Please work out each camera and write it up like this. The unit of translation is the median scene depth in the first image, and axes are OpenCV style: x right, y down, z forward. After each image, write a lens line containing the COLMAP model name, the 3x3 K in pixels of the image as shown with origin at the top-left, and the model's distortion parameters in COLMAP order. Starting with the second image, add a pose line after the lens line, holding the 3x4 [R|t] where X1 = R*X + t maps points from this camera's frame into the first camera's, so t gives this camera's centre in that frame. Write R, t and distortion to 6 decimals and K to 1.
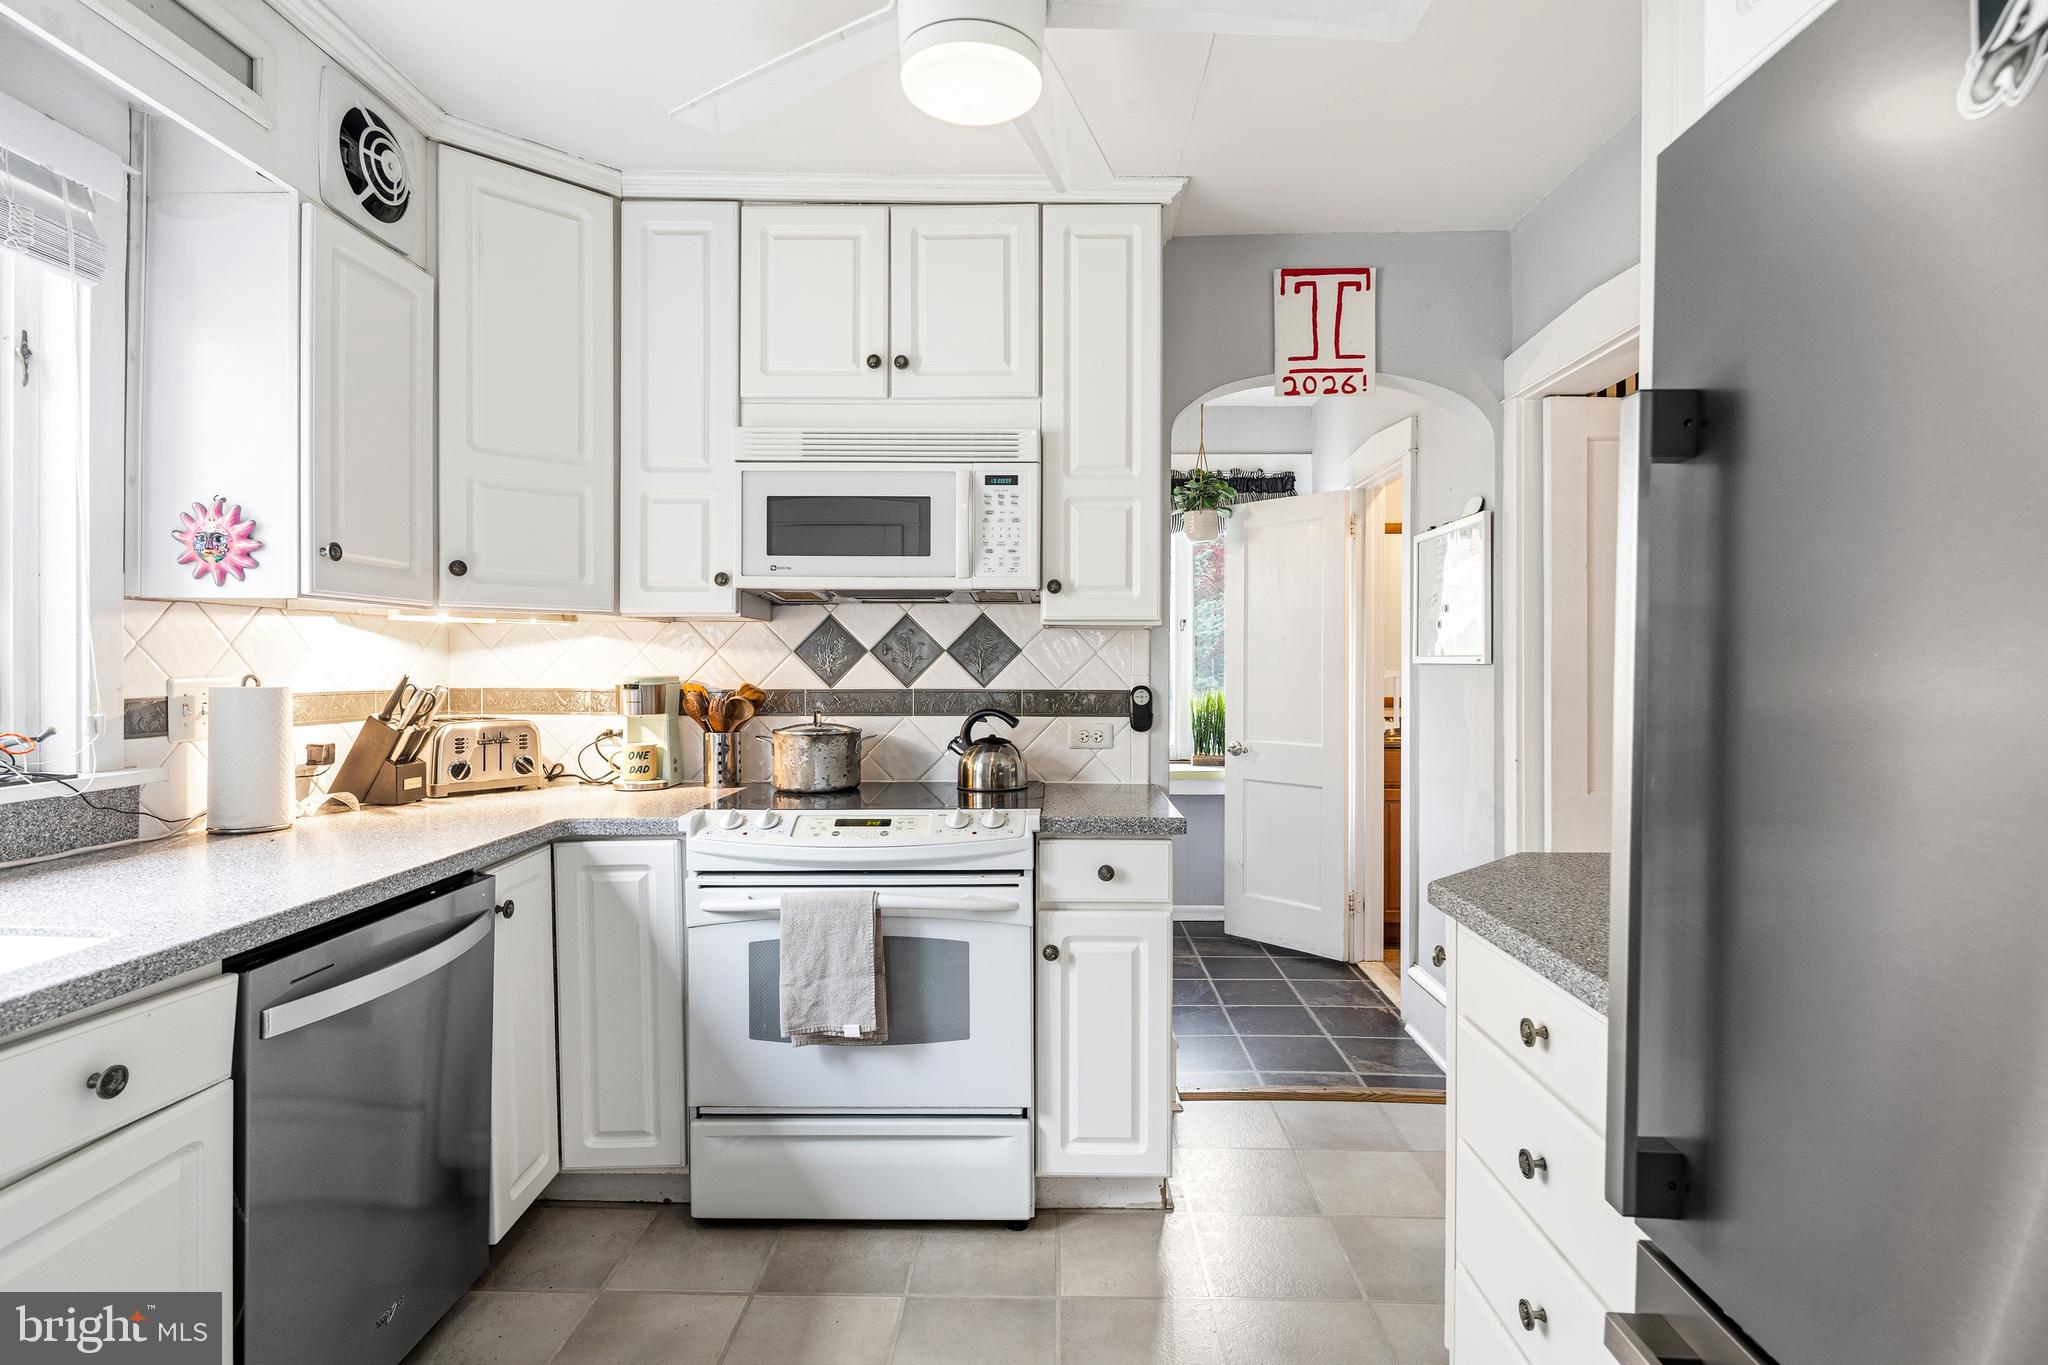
lens RADIAL K [[999.4, 0, 1028.6], [0, 999.4, 670.1], [0, 0, 1]] dist [-0.000569, -0.000635]
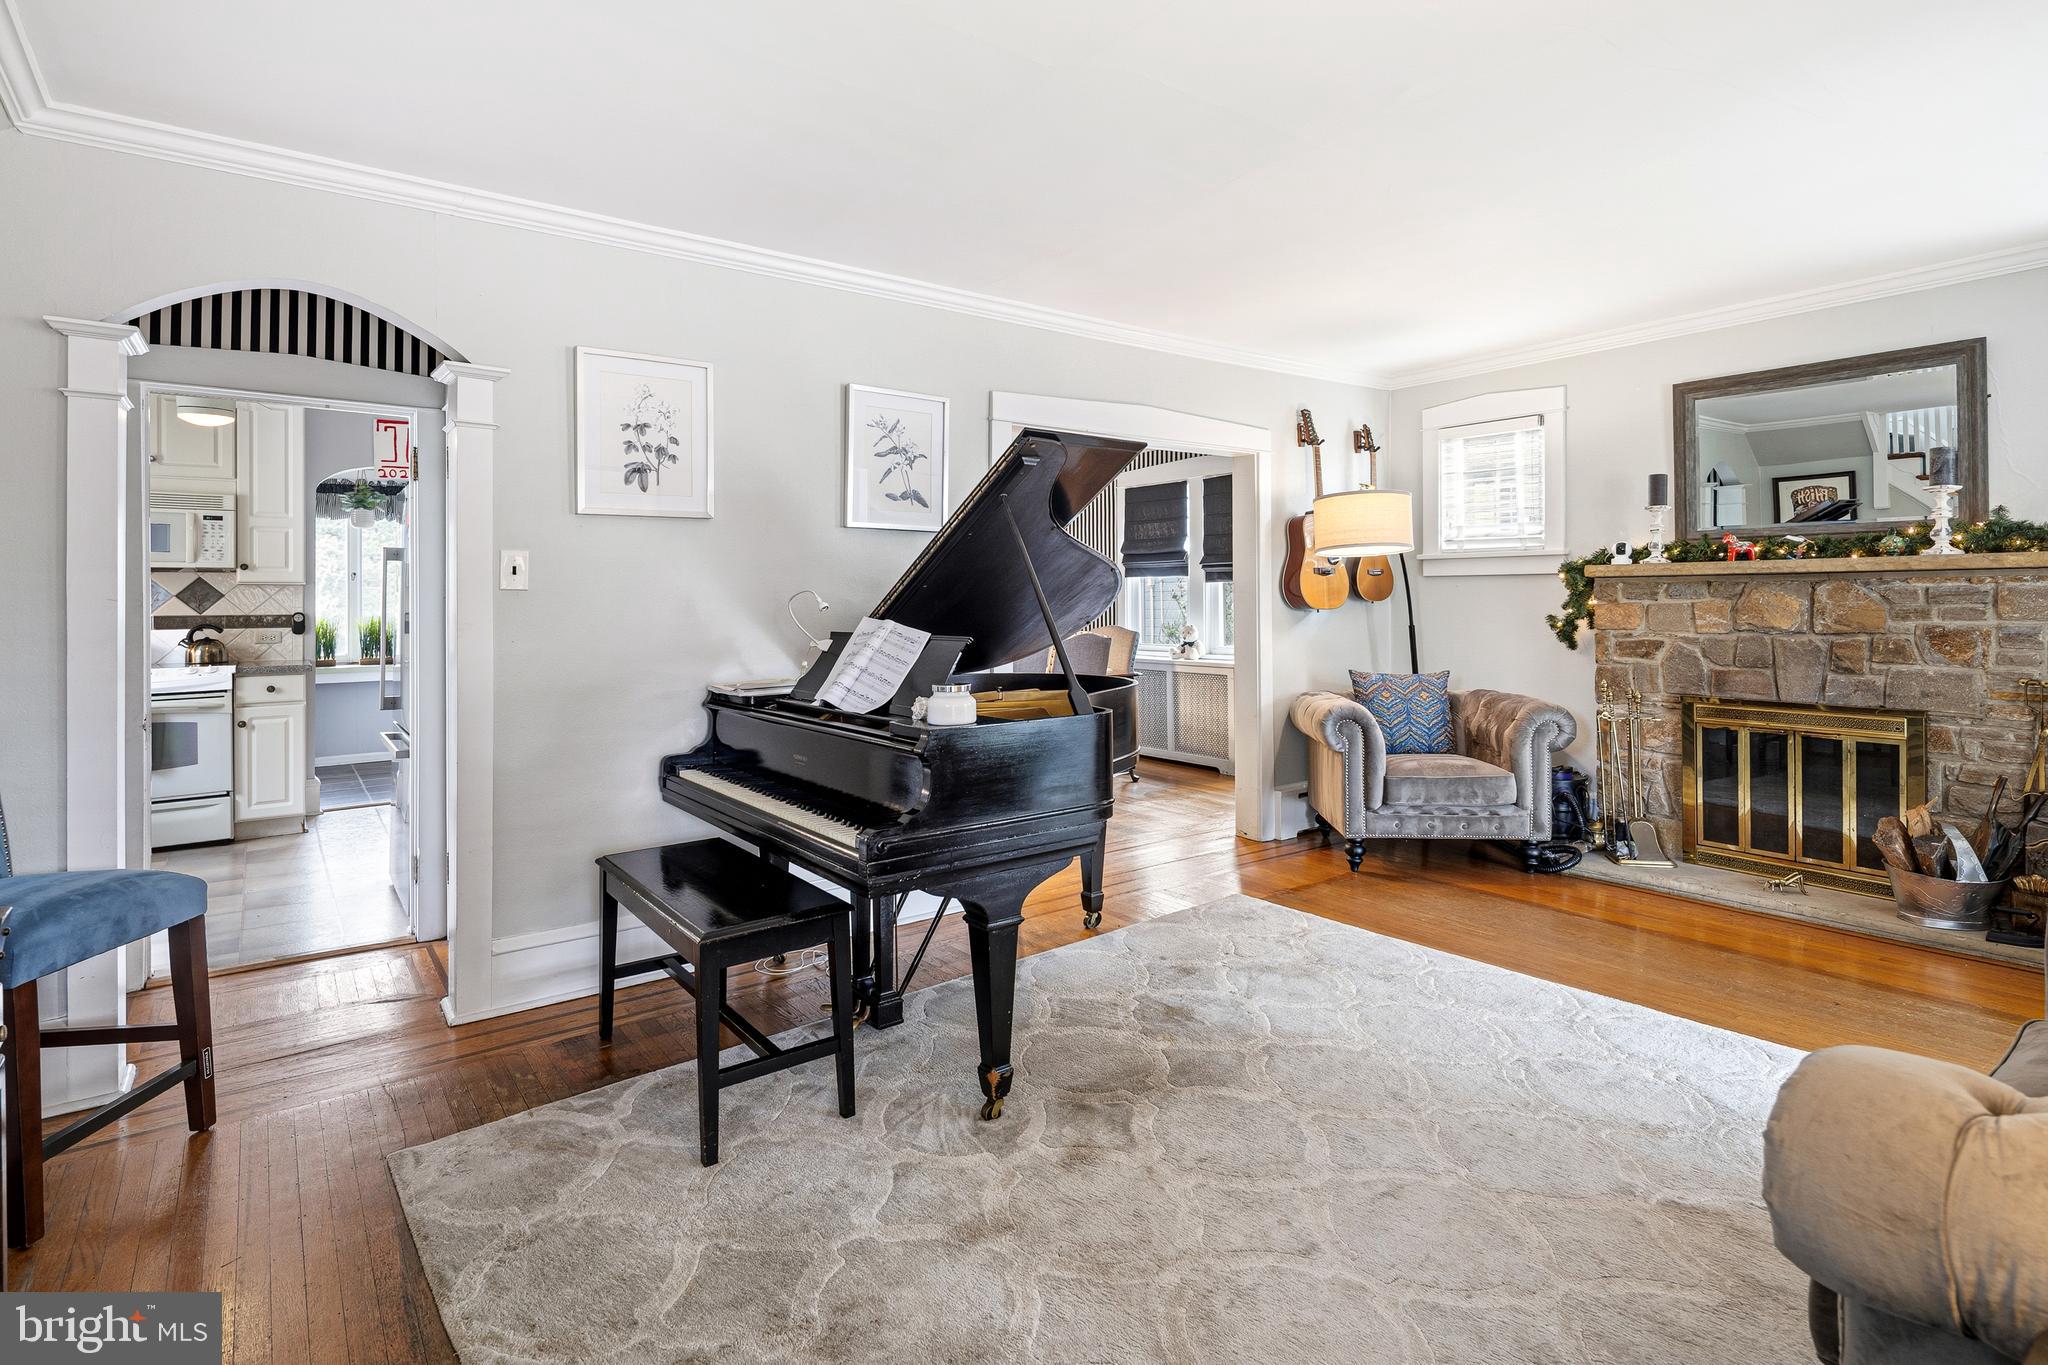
lens RADIAL K [[999.4, 0, 1019.8], [0, 999.4, 595.4], [0, 0, 1]] dist [-0.000569, -0.000635]
pose [[0.785484, -0.004754, 0.618864, 0.005677], [0.011513, 0.999910, -0.006932, 0.012802], [-0.618775, 0.012570, 0.785468, -1.644771]]
